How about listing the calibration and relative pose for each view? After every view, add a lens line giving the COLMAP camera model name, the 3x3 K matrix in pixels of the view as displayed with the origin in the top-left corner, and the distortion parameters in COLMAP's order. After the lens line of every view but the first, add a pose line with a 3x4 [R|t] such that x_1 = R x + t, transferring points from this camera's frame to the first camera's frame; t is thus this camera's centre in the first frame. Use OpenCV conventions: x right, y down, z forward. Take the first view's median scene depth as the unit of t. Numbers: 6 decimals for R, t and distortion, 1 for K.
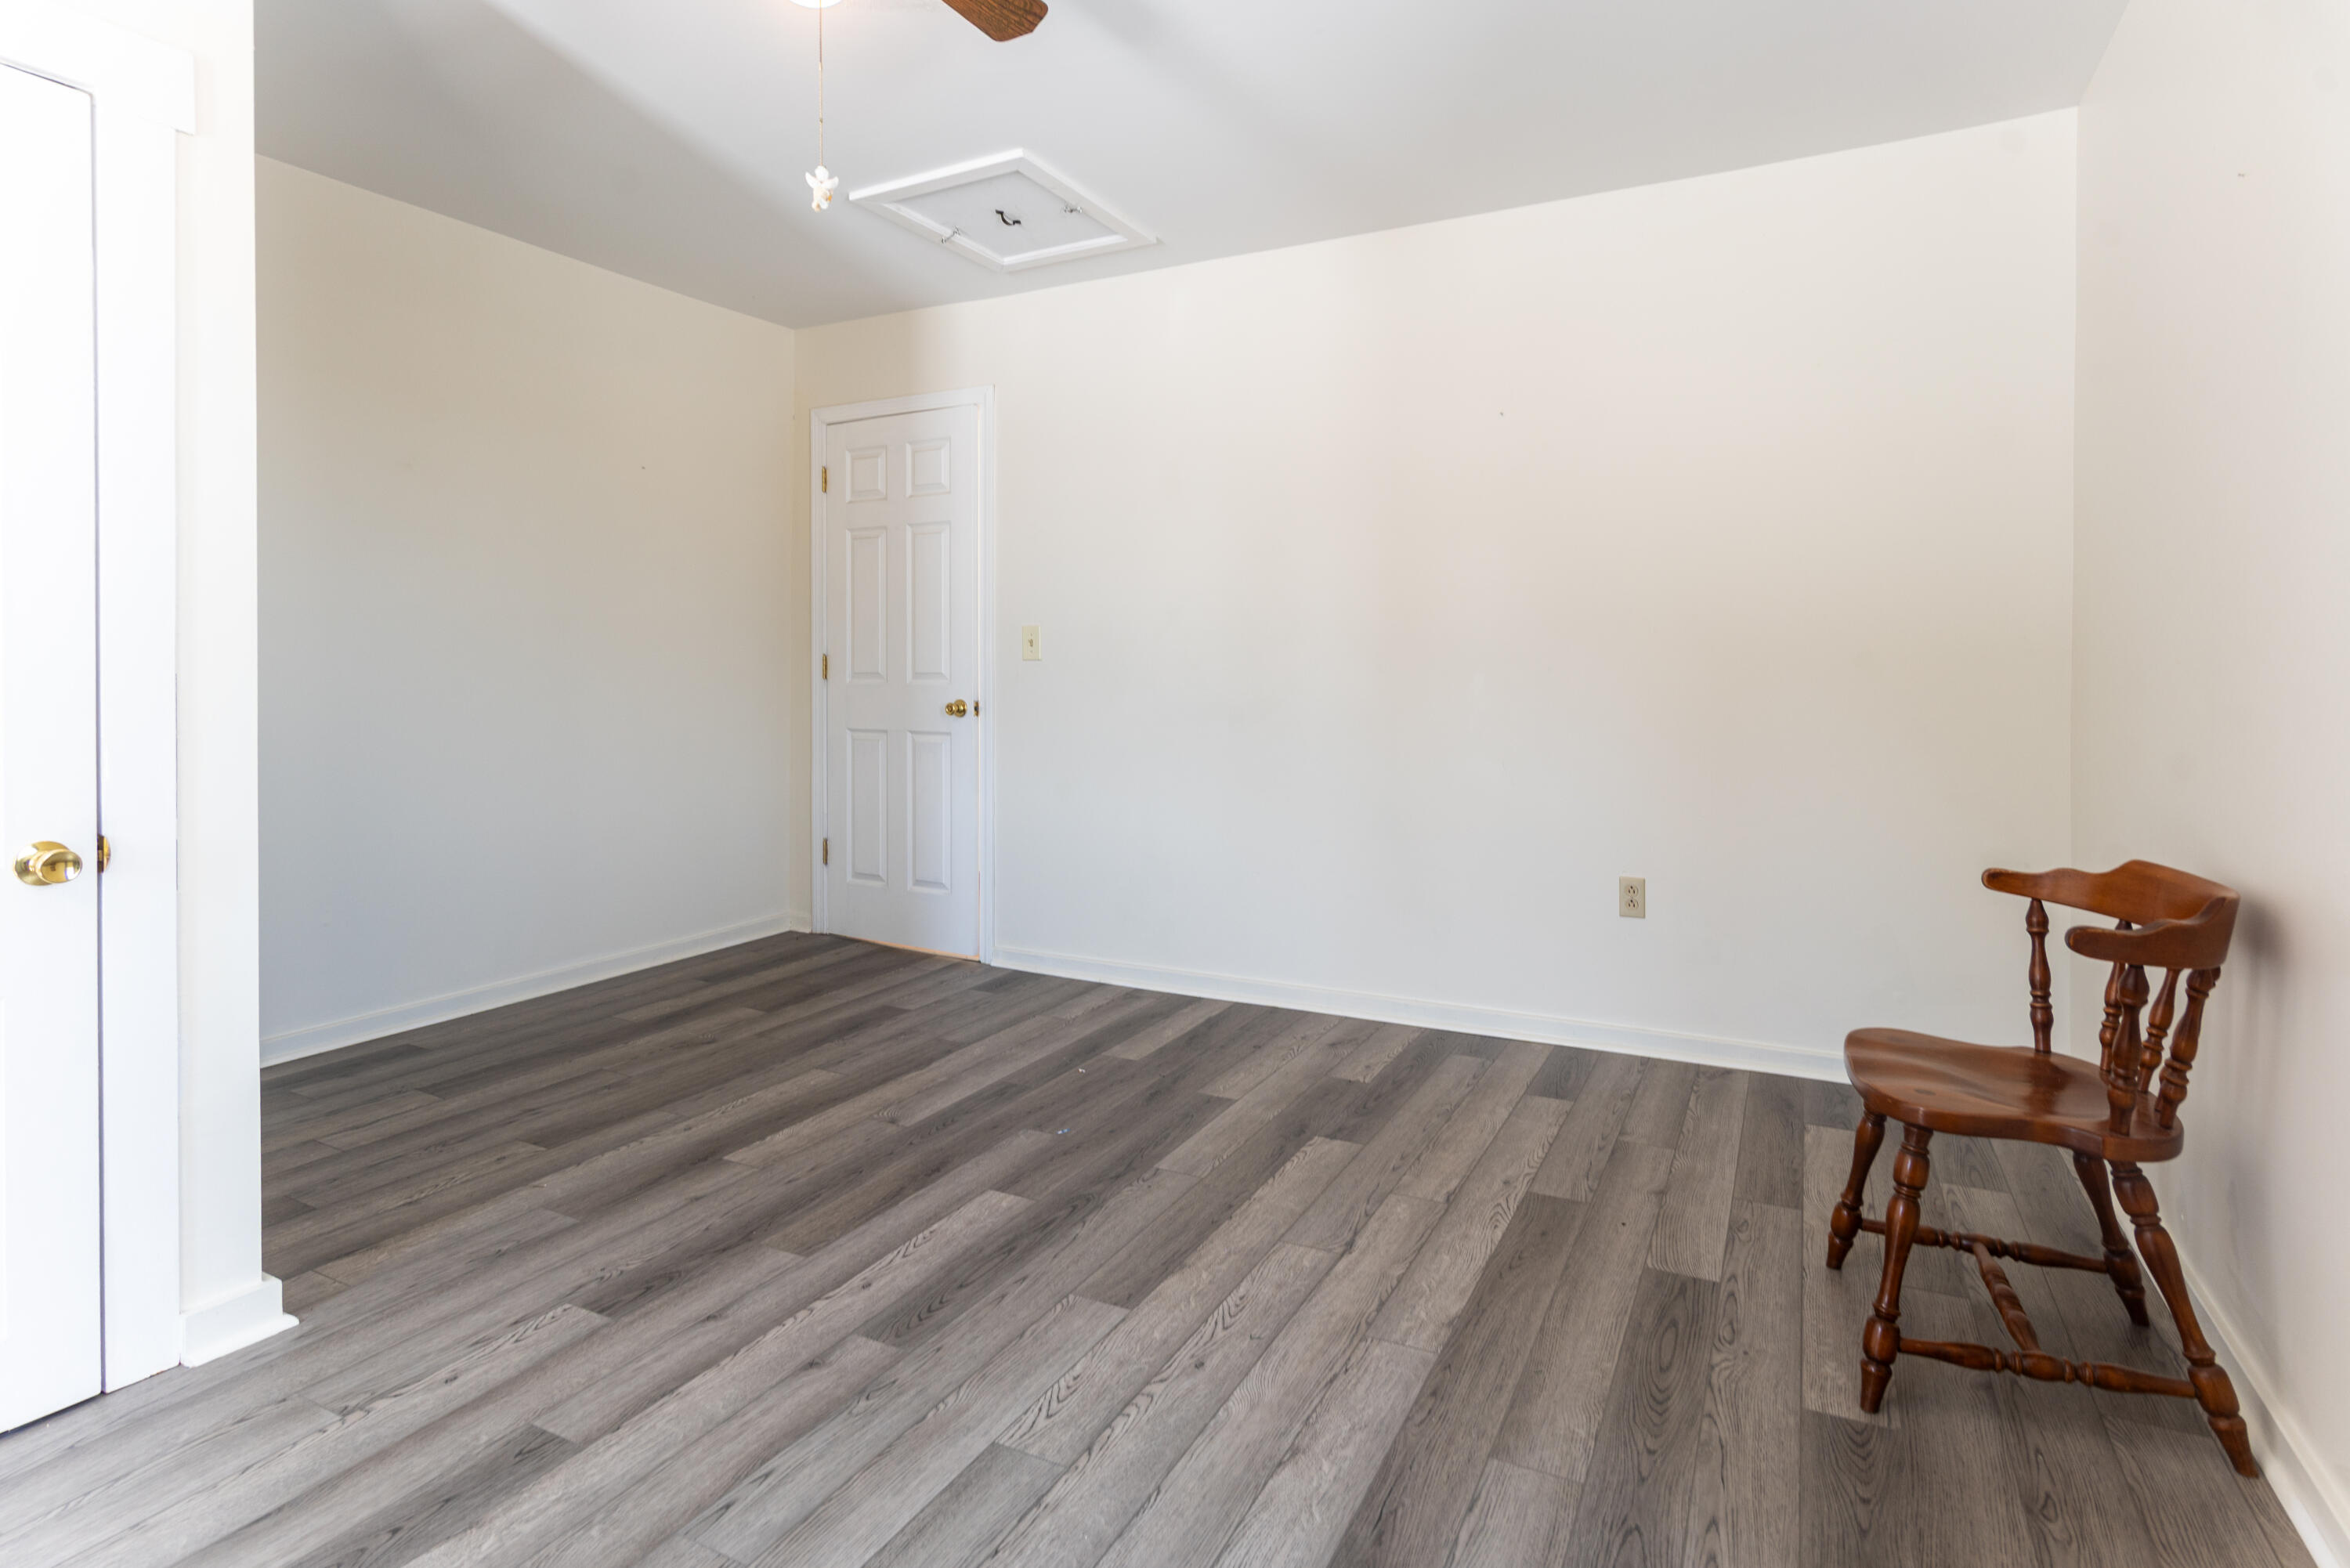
lens RADIAL K [[1180.0, 0, 1175.2], [0, 1180.0, 781.4], [0, 0, 1]] dist [-0.002892, -0.000485]
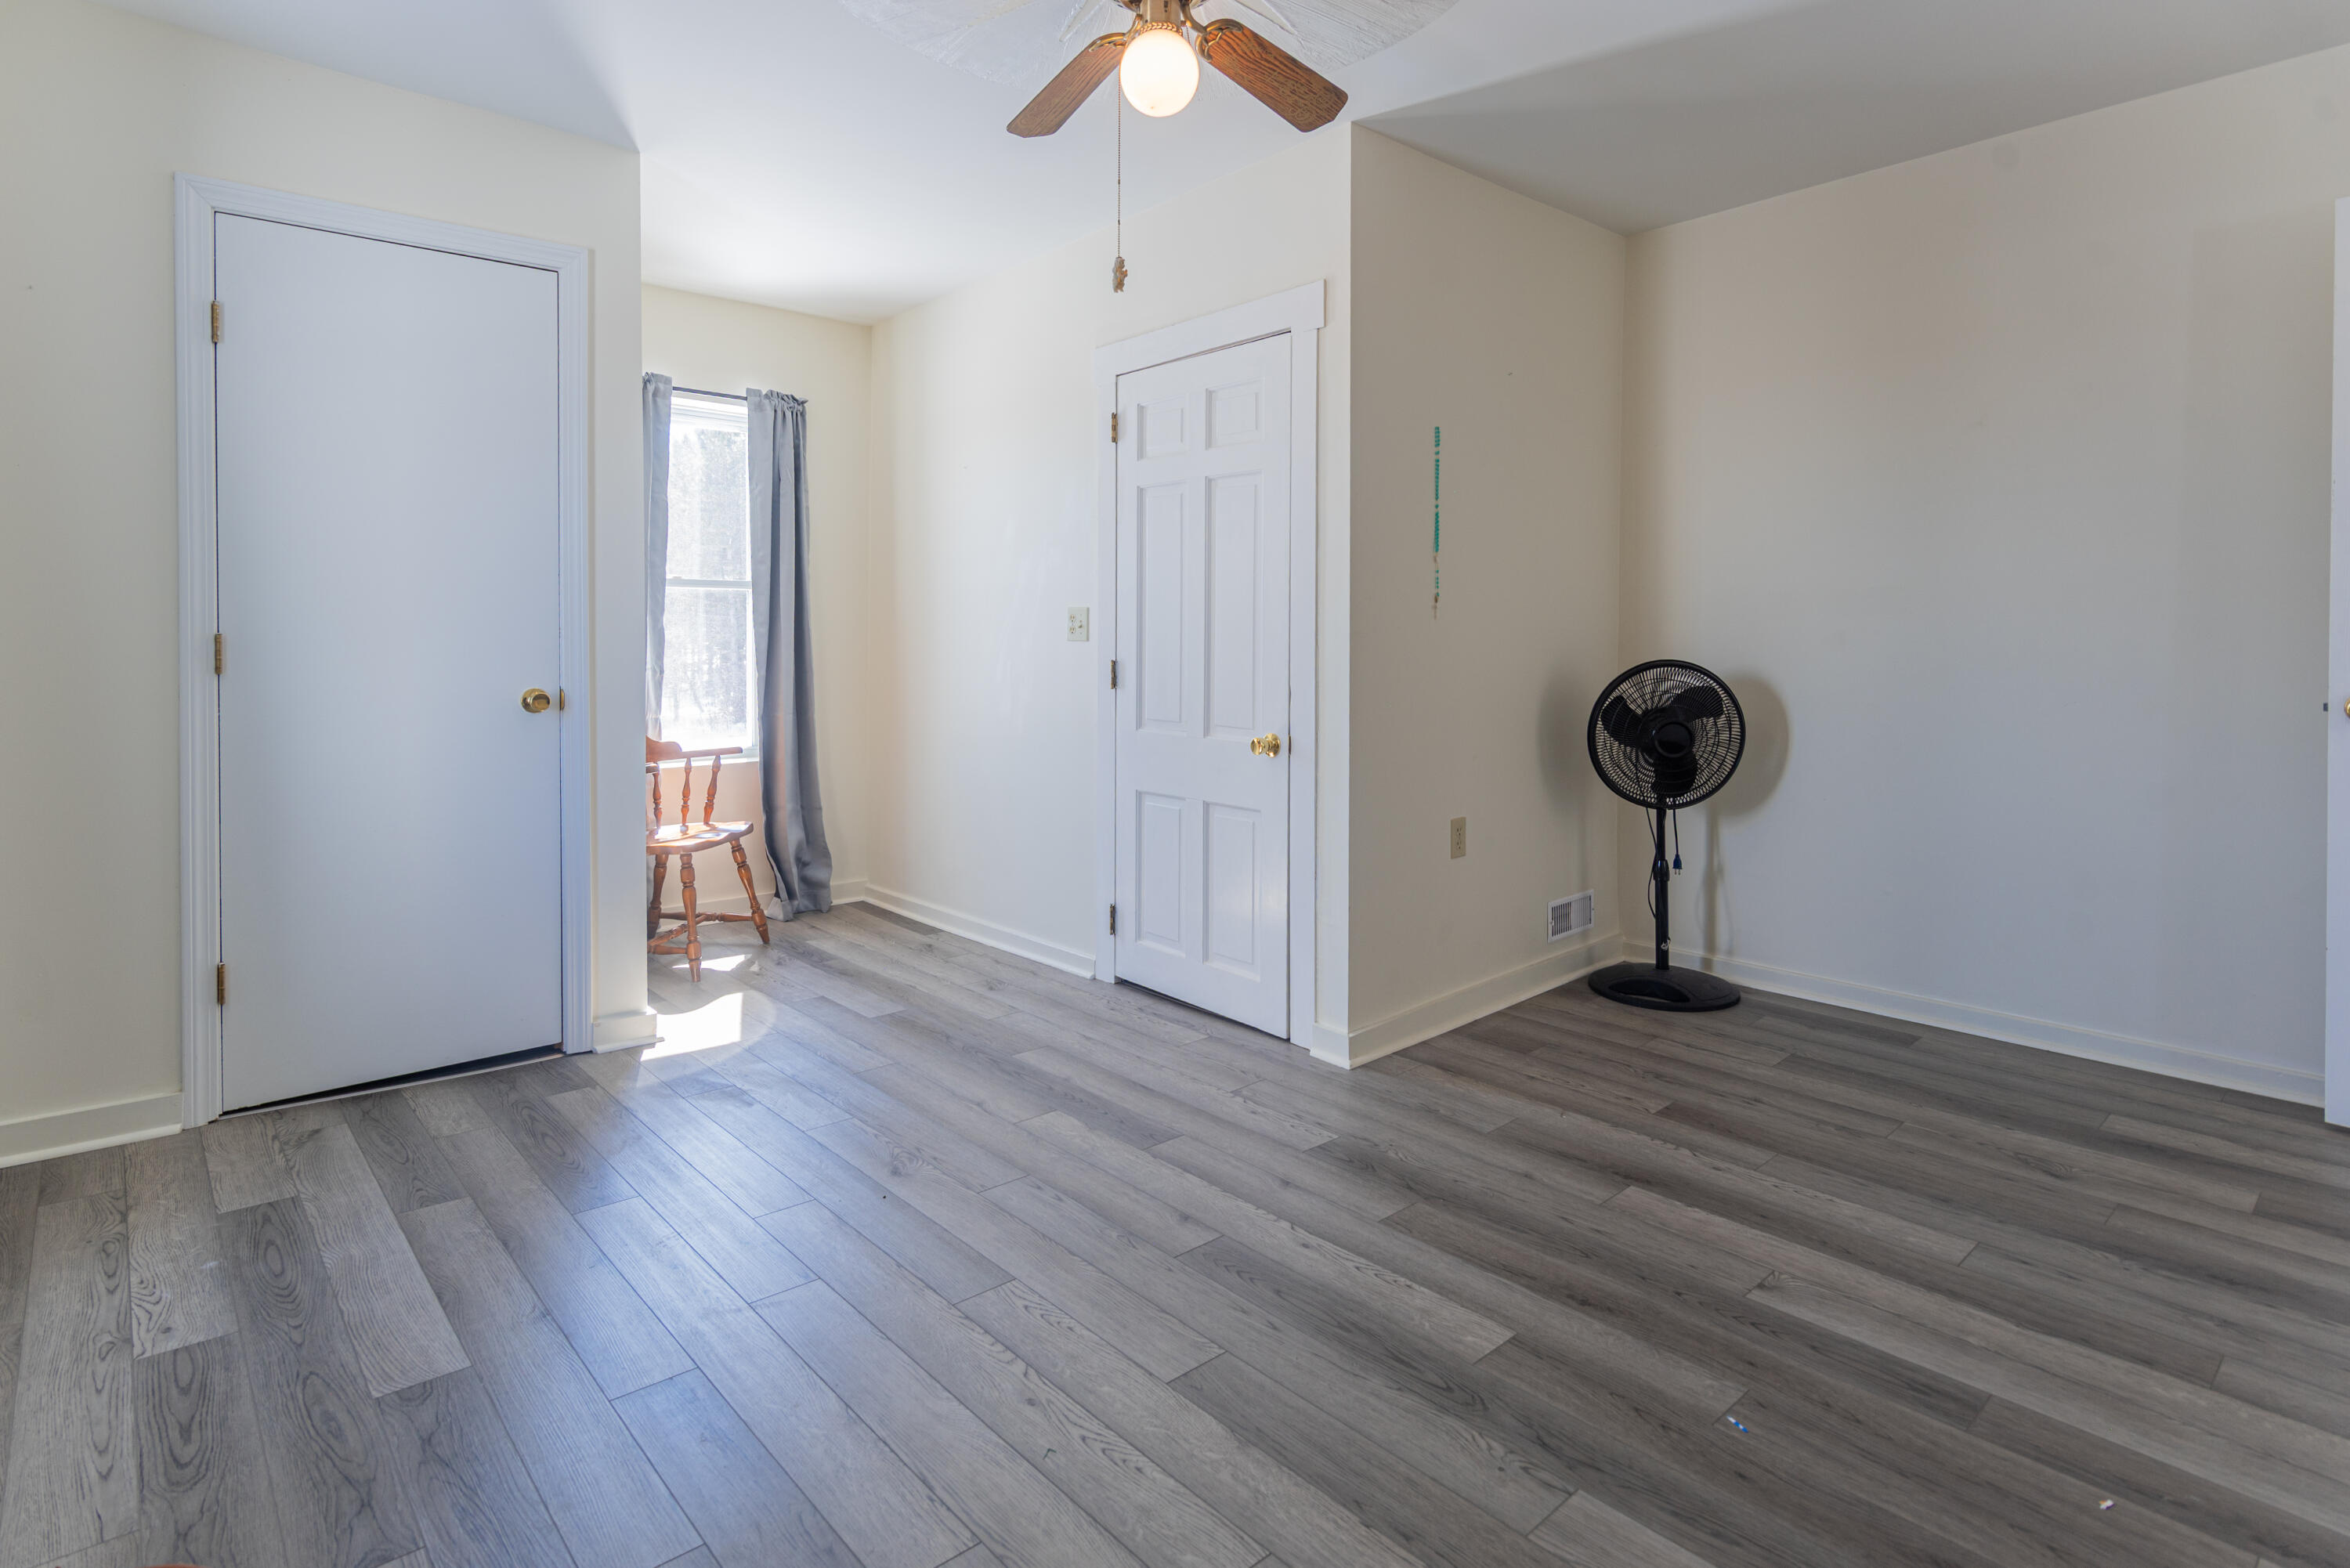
lens RADIAL K [[1180.0, 0, 1175.9], [0, 1180.0, 787.2], [0, 0, 1]] dist [-0.002892, -0.000485]
pose [[-0.340665, 0.114559, -0.933179, 0.691894], [-0.091223, 0.983838, 0.154080, -0.112279], [0.935749, 0.137617, -0.324709, 1.181528]]
